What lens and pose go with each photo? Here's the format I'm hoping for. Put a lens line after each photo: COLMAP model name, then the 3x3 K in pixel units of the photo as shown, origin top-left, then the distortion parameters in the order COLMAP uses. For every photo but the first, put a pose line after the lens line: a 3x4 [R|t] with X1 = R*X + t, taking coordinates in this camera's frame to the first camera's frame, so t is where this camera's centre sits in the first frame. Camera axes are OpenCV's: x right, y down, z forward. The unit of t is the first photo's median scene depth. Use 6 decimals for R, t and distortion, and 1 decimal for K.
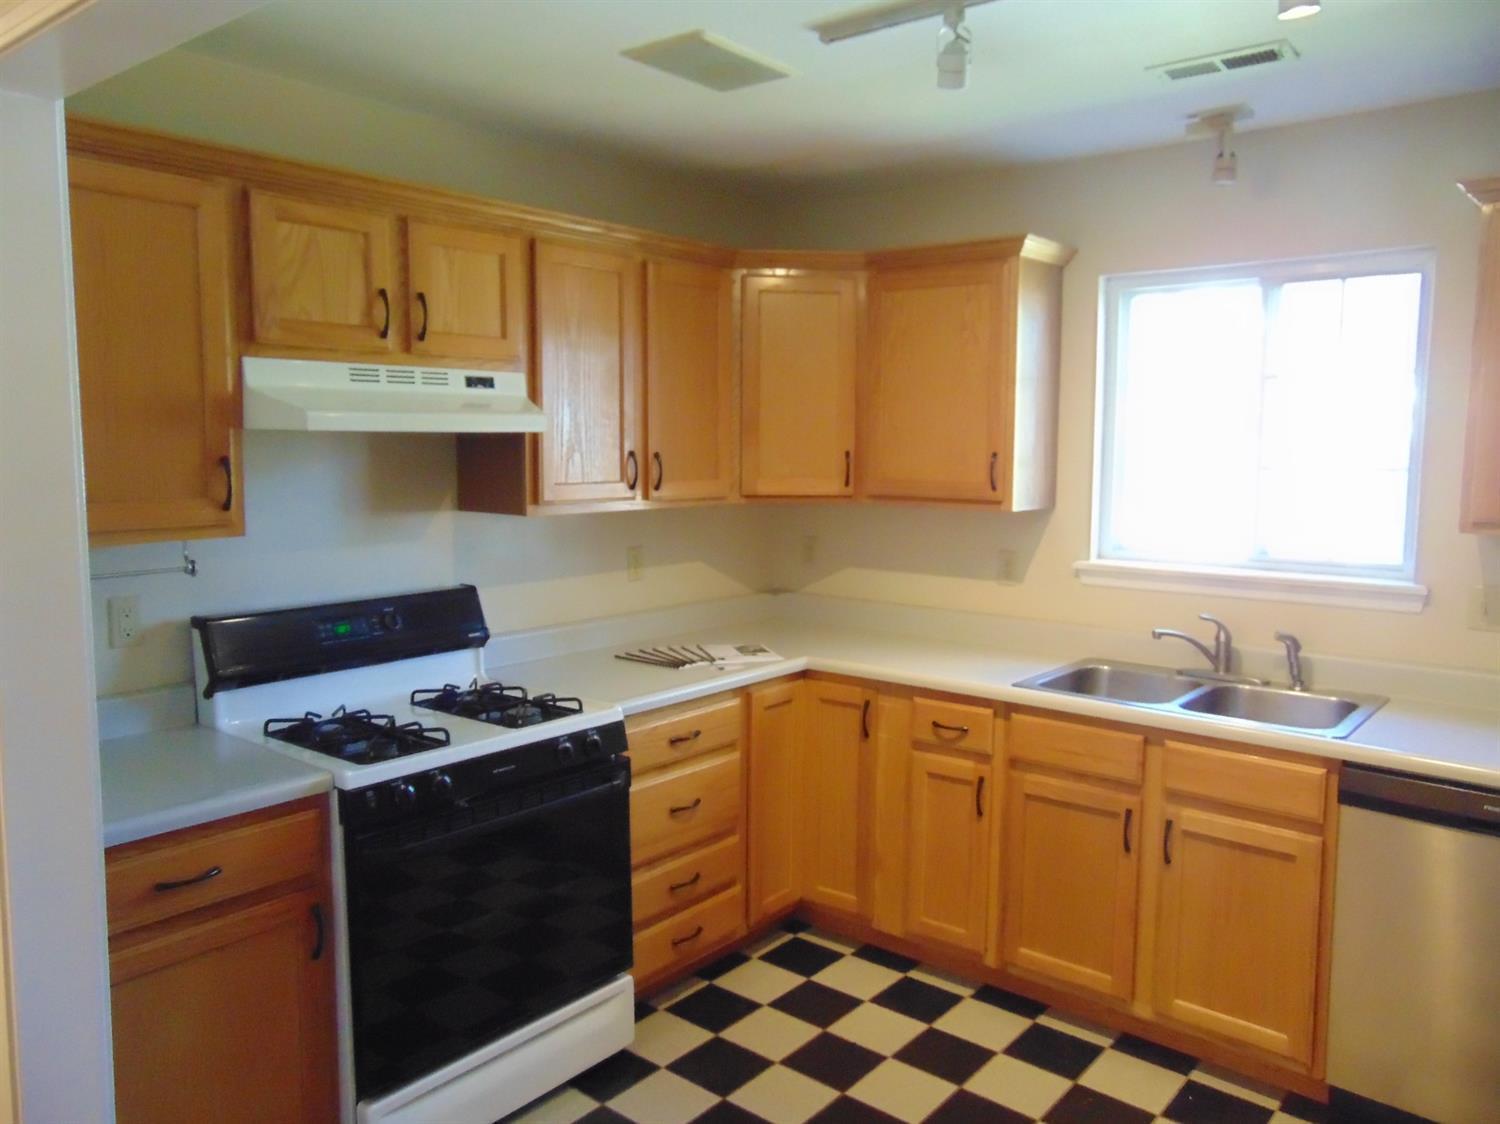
lens RADIAL K [[1126.0, 0, 744.3], [0, 1126.0, 557.2], [0, 0, 1]] dist [-0.040447, 0.072974]
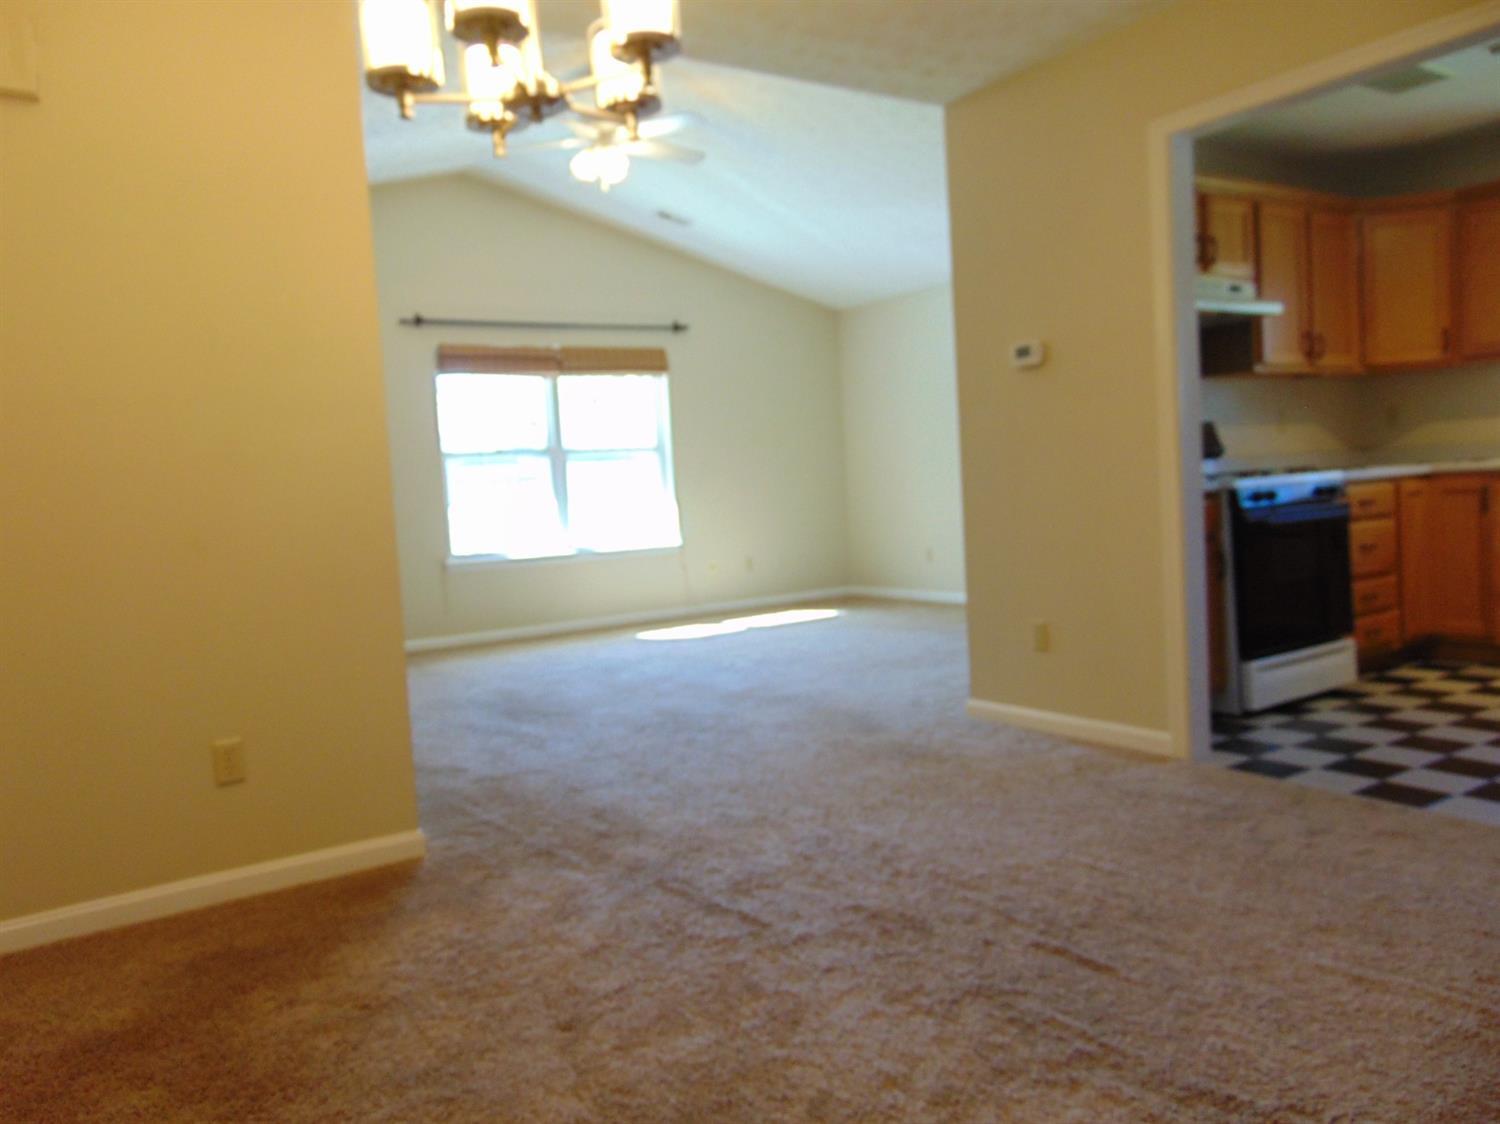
lens RADIAL K [[1126.0, 0, 744.3], [0, 1126.0, 557.2], [0, 0, 1]] dist [-0.040447, 0.072974]
pose [[0.961308, -0.039988, -0.272560, -0.434624], [0.030140, 0.998736, -0.040223, 0.254906], [0.273824, 0.030452, 0.961298, -0.692749]]
